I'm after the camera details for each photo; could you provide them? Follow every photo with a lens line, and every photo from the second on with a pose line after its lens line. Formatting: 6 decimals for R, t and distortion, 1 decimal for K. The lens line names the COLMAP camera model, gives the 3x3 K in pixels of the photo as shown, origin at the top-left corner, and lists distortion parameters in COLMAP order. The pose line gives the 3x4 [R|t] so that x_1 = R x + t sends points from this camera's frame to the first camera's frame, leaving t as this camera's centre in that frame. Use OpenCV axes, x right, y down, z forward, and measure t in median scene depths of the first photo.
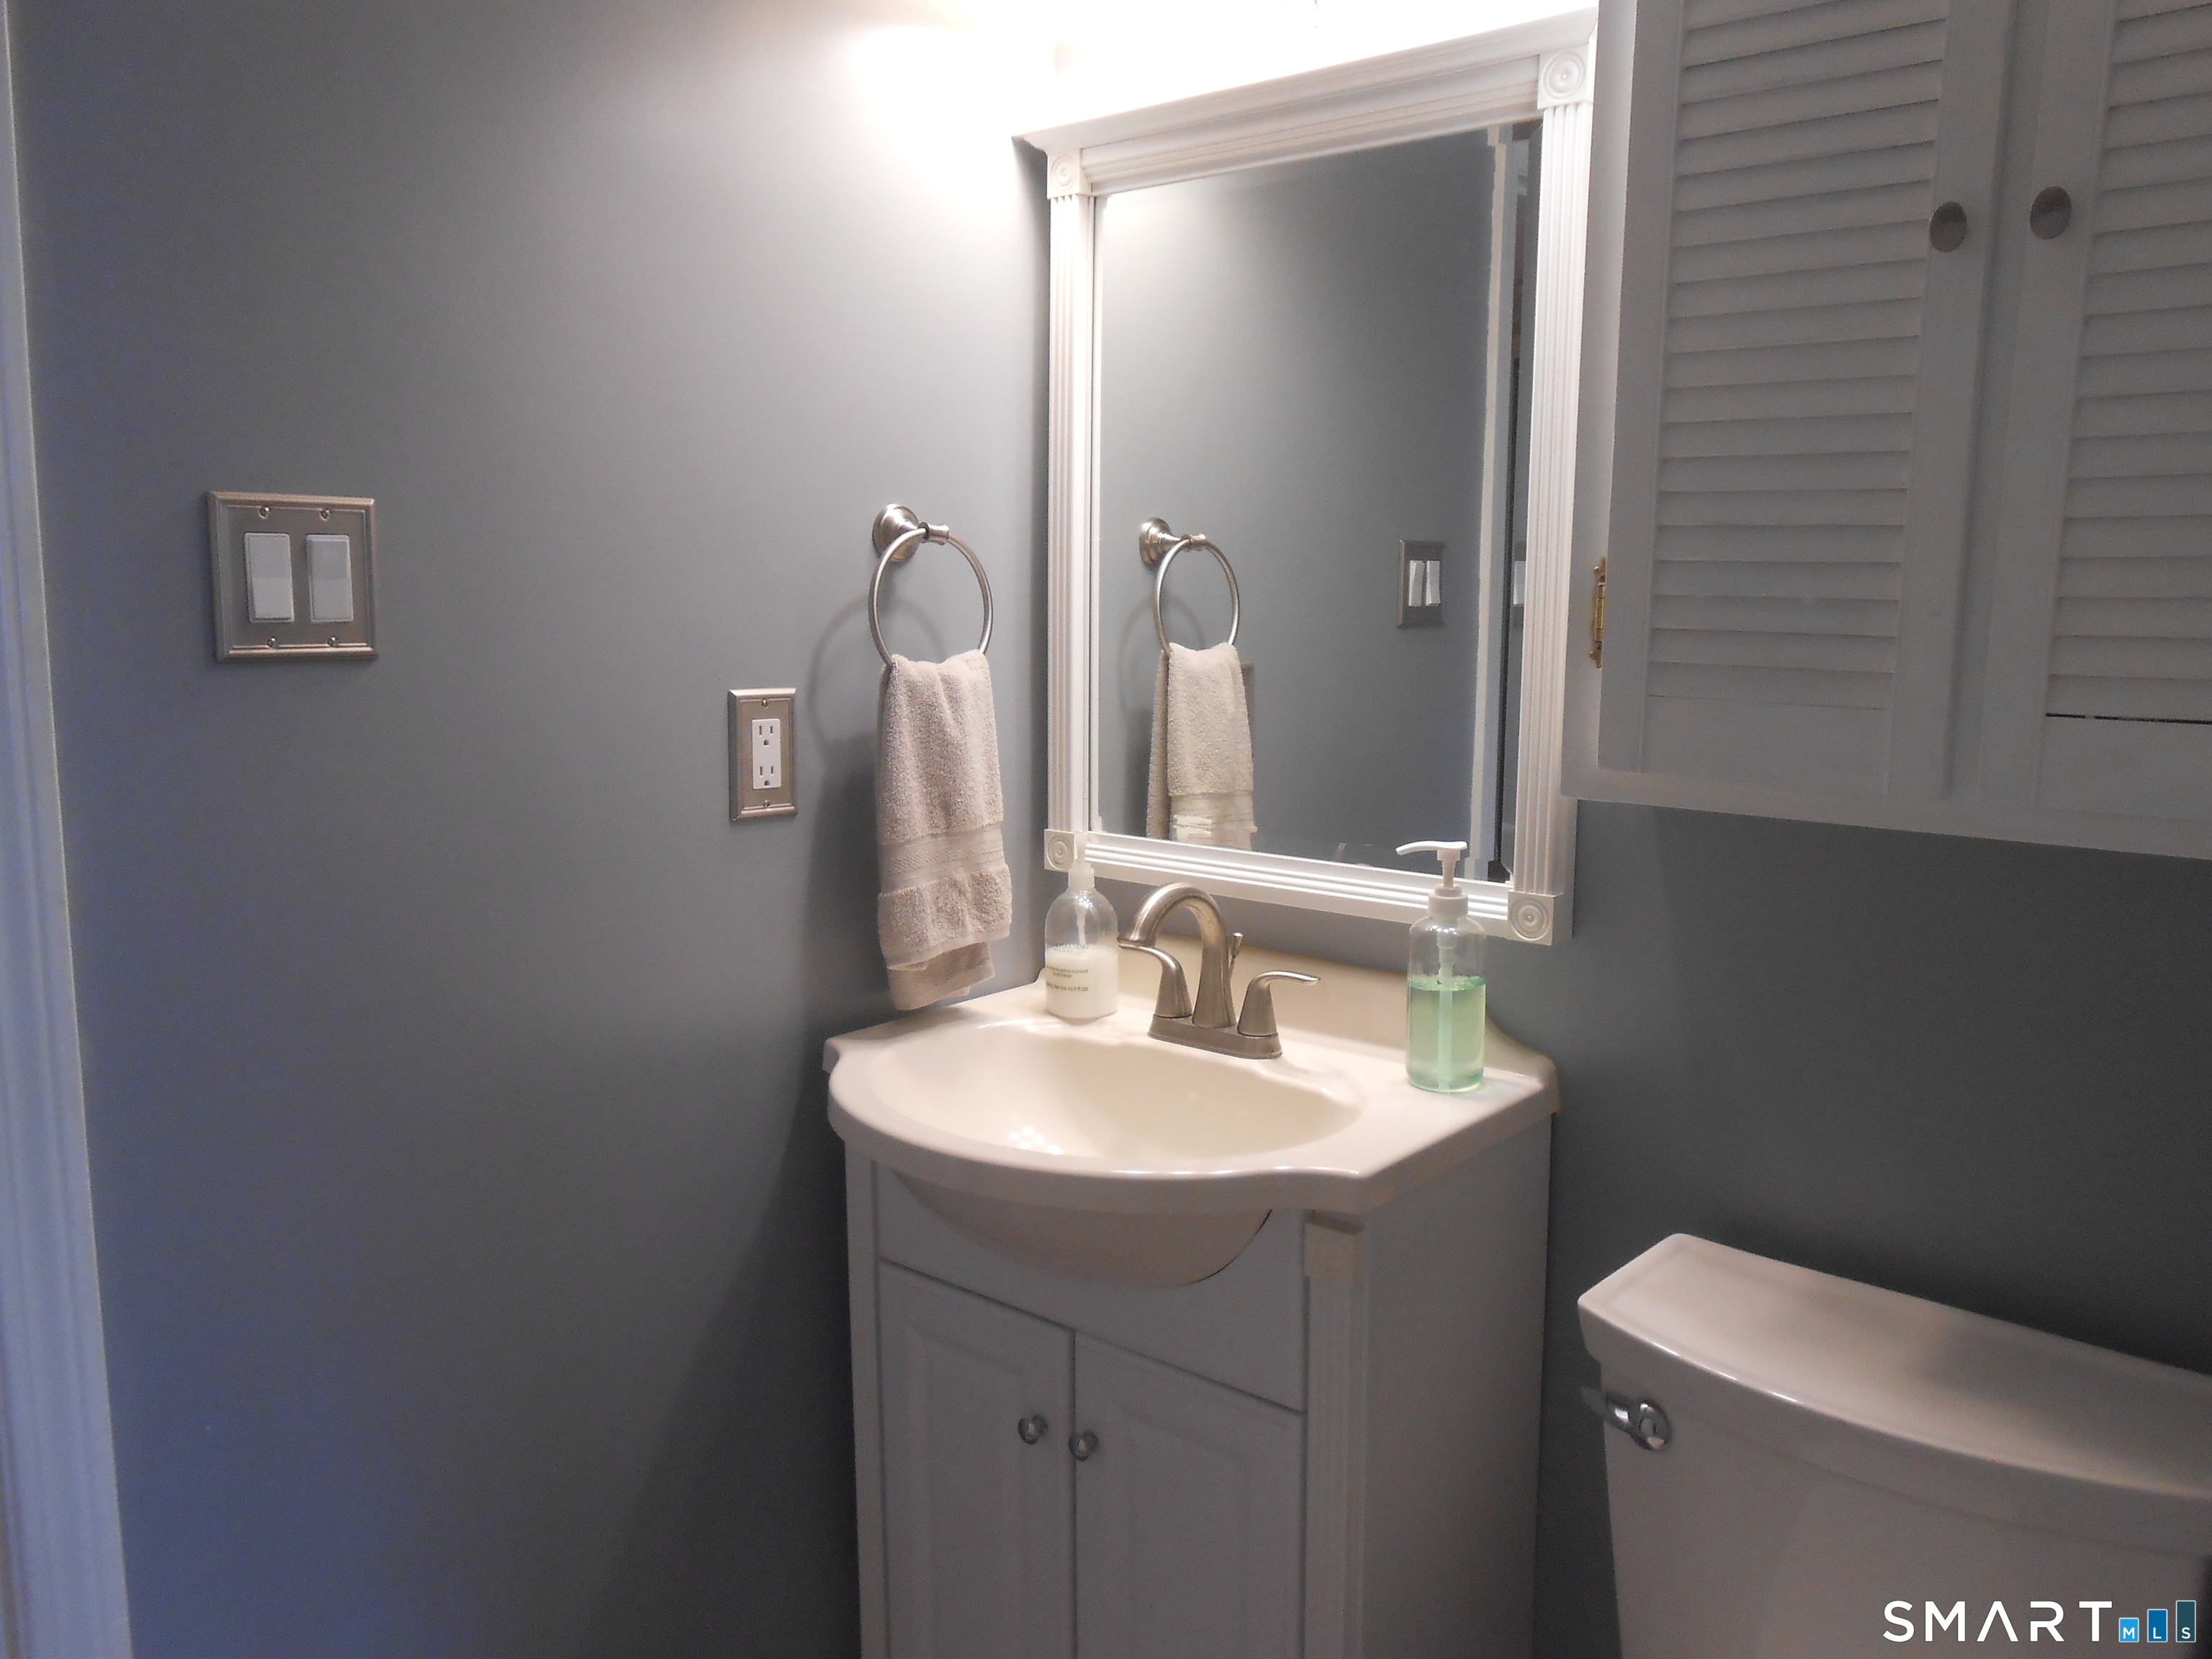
lens RADIAL K [[1721.9, 0, 1103.9], [0, 1721.9, 825.0], [0, 0, 1]] dist [-0.058395, 0.101033]
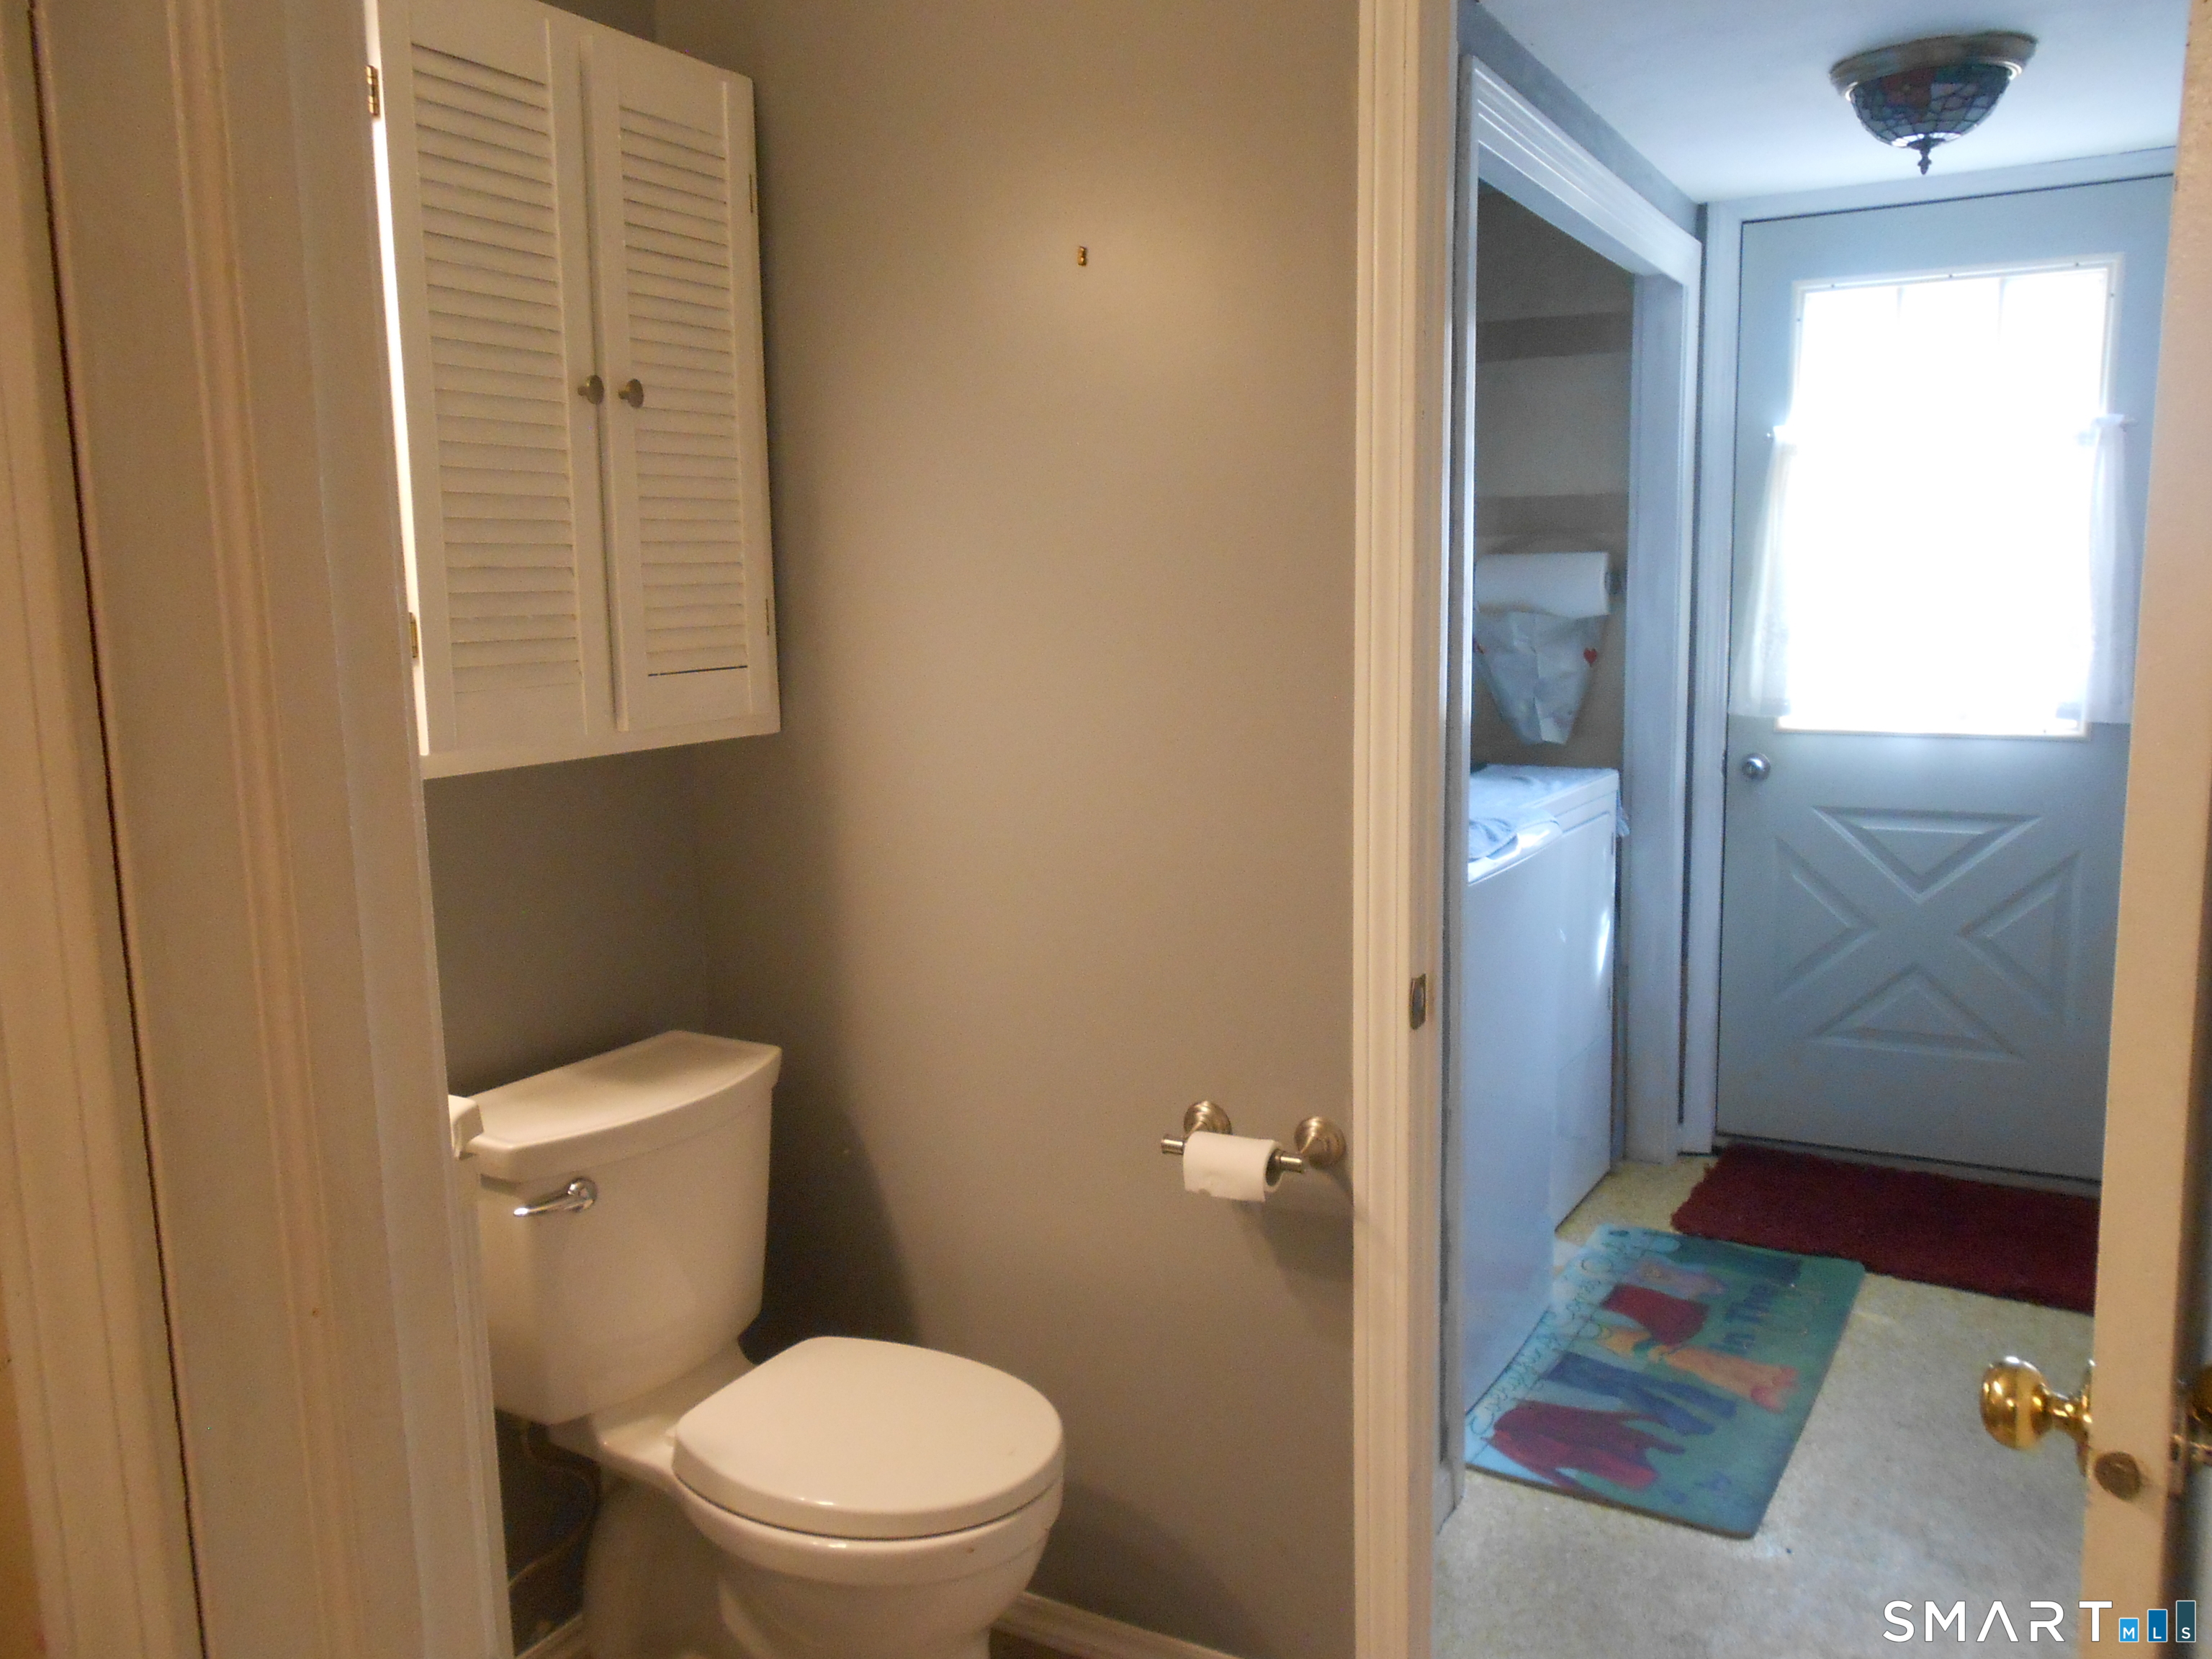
lens RADIAL K [[1721.9, 0, 1103.9], [0, 1721.9, 825.0], [0, 0, 1]] dist [-0.058395, 0.101033]
pose [[-0.182290, -0.148667, 0.971941, -1.165060], [0.159068, 0.971023, 0.178360, -0.142597], [-0.970293, 0.187118, -0.153359, 0.780180]]
